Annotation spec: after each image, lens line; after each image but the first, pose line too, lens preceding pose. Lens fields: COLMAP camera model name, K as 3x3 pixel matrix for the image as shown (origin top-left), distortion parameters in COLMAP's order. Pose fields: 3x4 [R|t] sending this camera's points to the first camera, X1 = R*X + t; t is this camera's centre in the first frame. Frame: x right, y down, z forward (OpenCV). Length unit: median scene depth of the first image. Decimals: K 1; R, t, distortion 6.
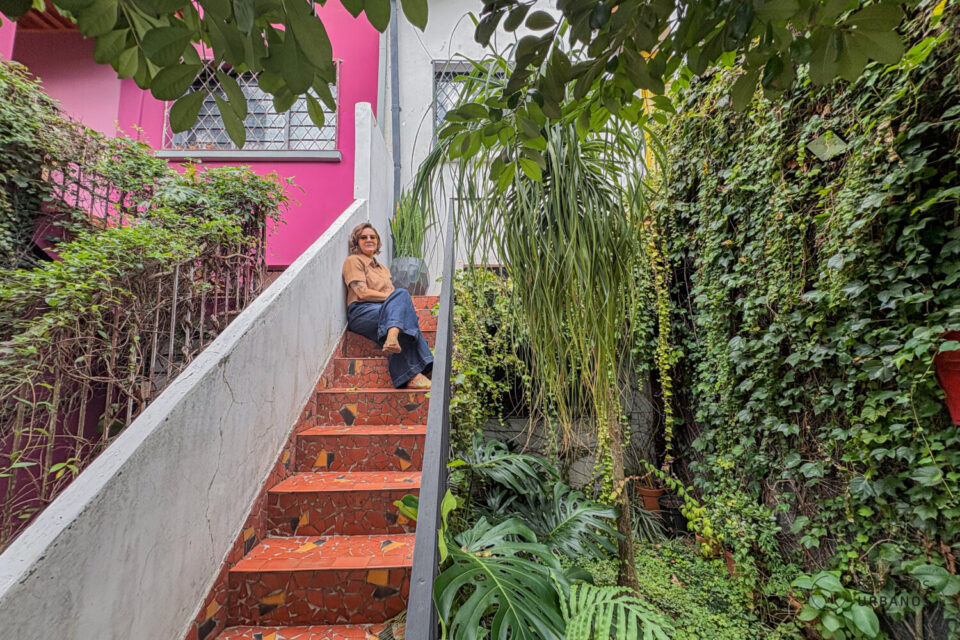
lens RADIAL K [[380.5, 0, 480.0], [0, 380.5, 320.0], [0, 0, 1]] dist [-0.008173, 0.000434]
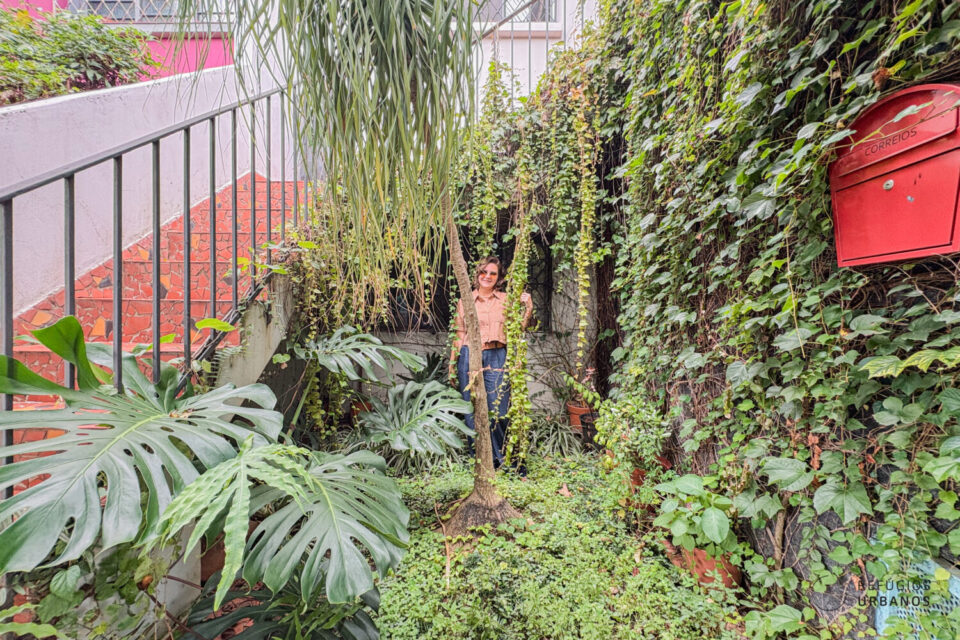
lens RADIAL K [[380.5, 0, 480.0], [0, 380.5, 320.0], [0, 0, 1]] dist [-0.008173, 0.000434]
pose [[0.999155, 0.022160, -0.034622, 0.322298], [-0.017084, 0.989923, 0.140570, 0.150252], [0.037389, -0.139860, 0.989465, 0.136879]]
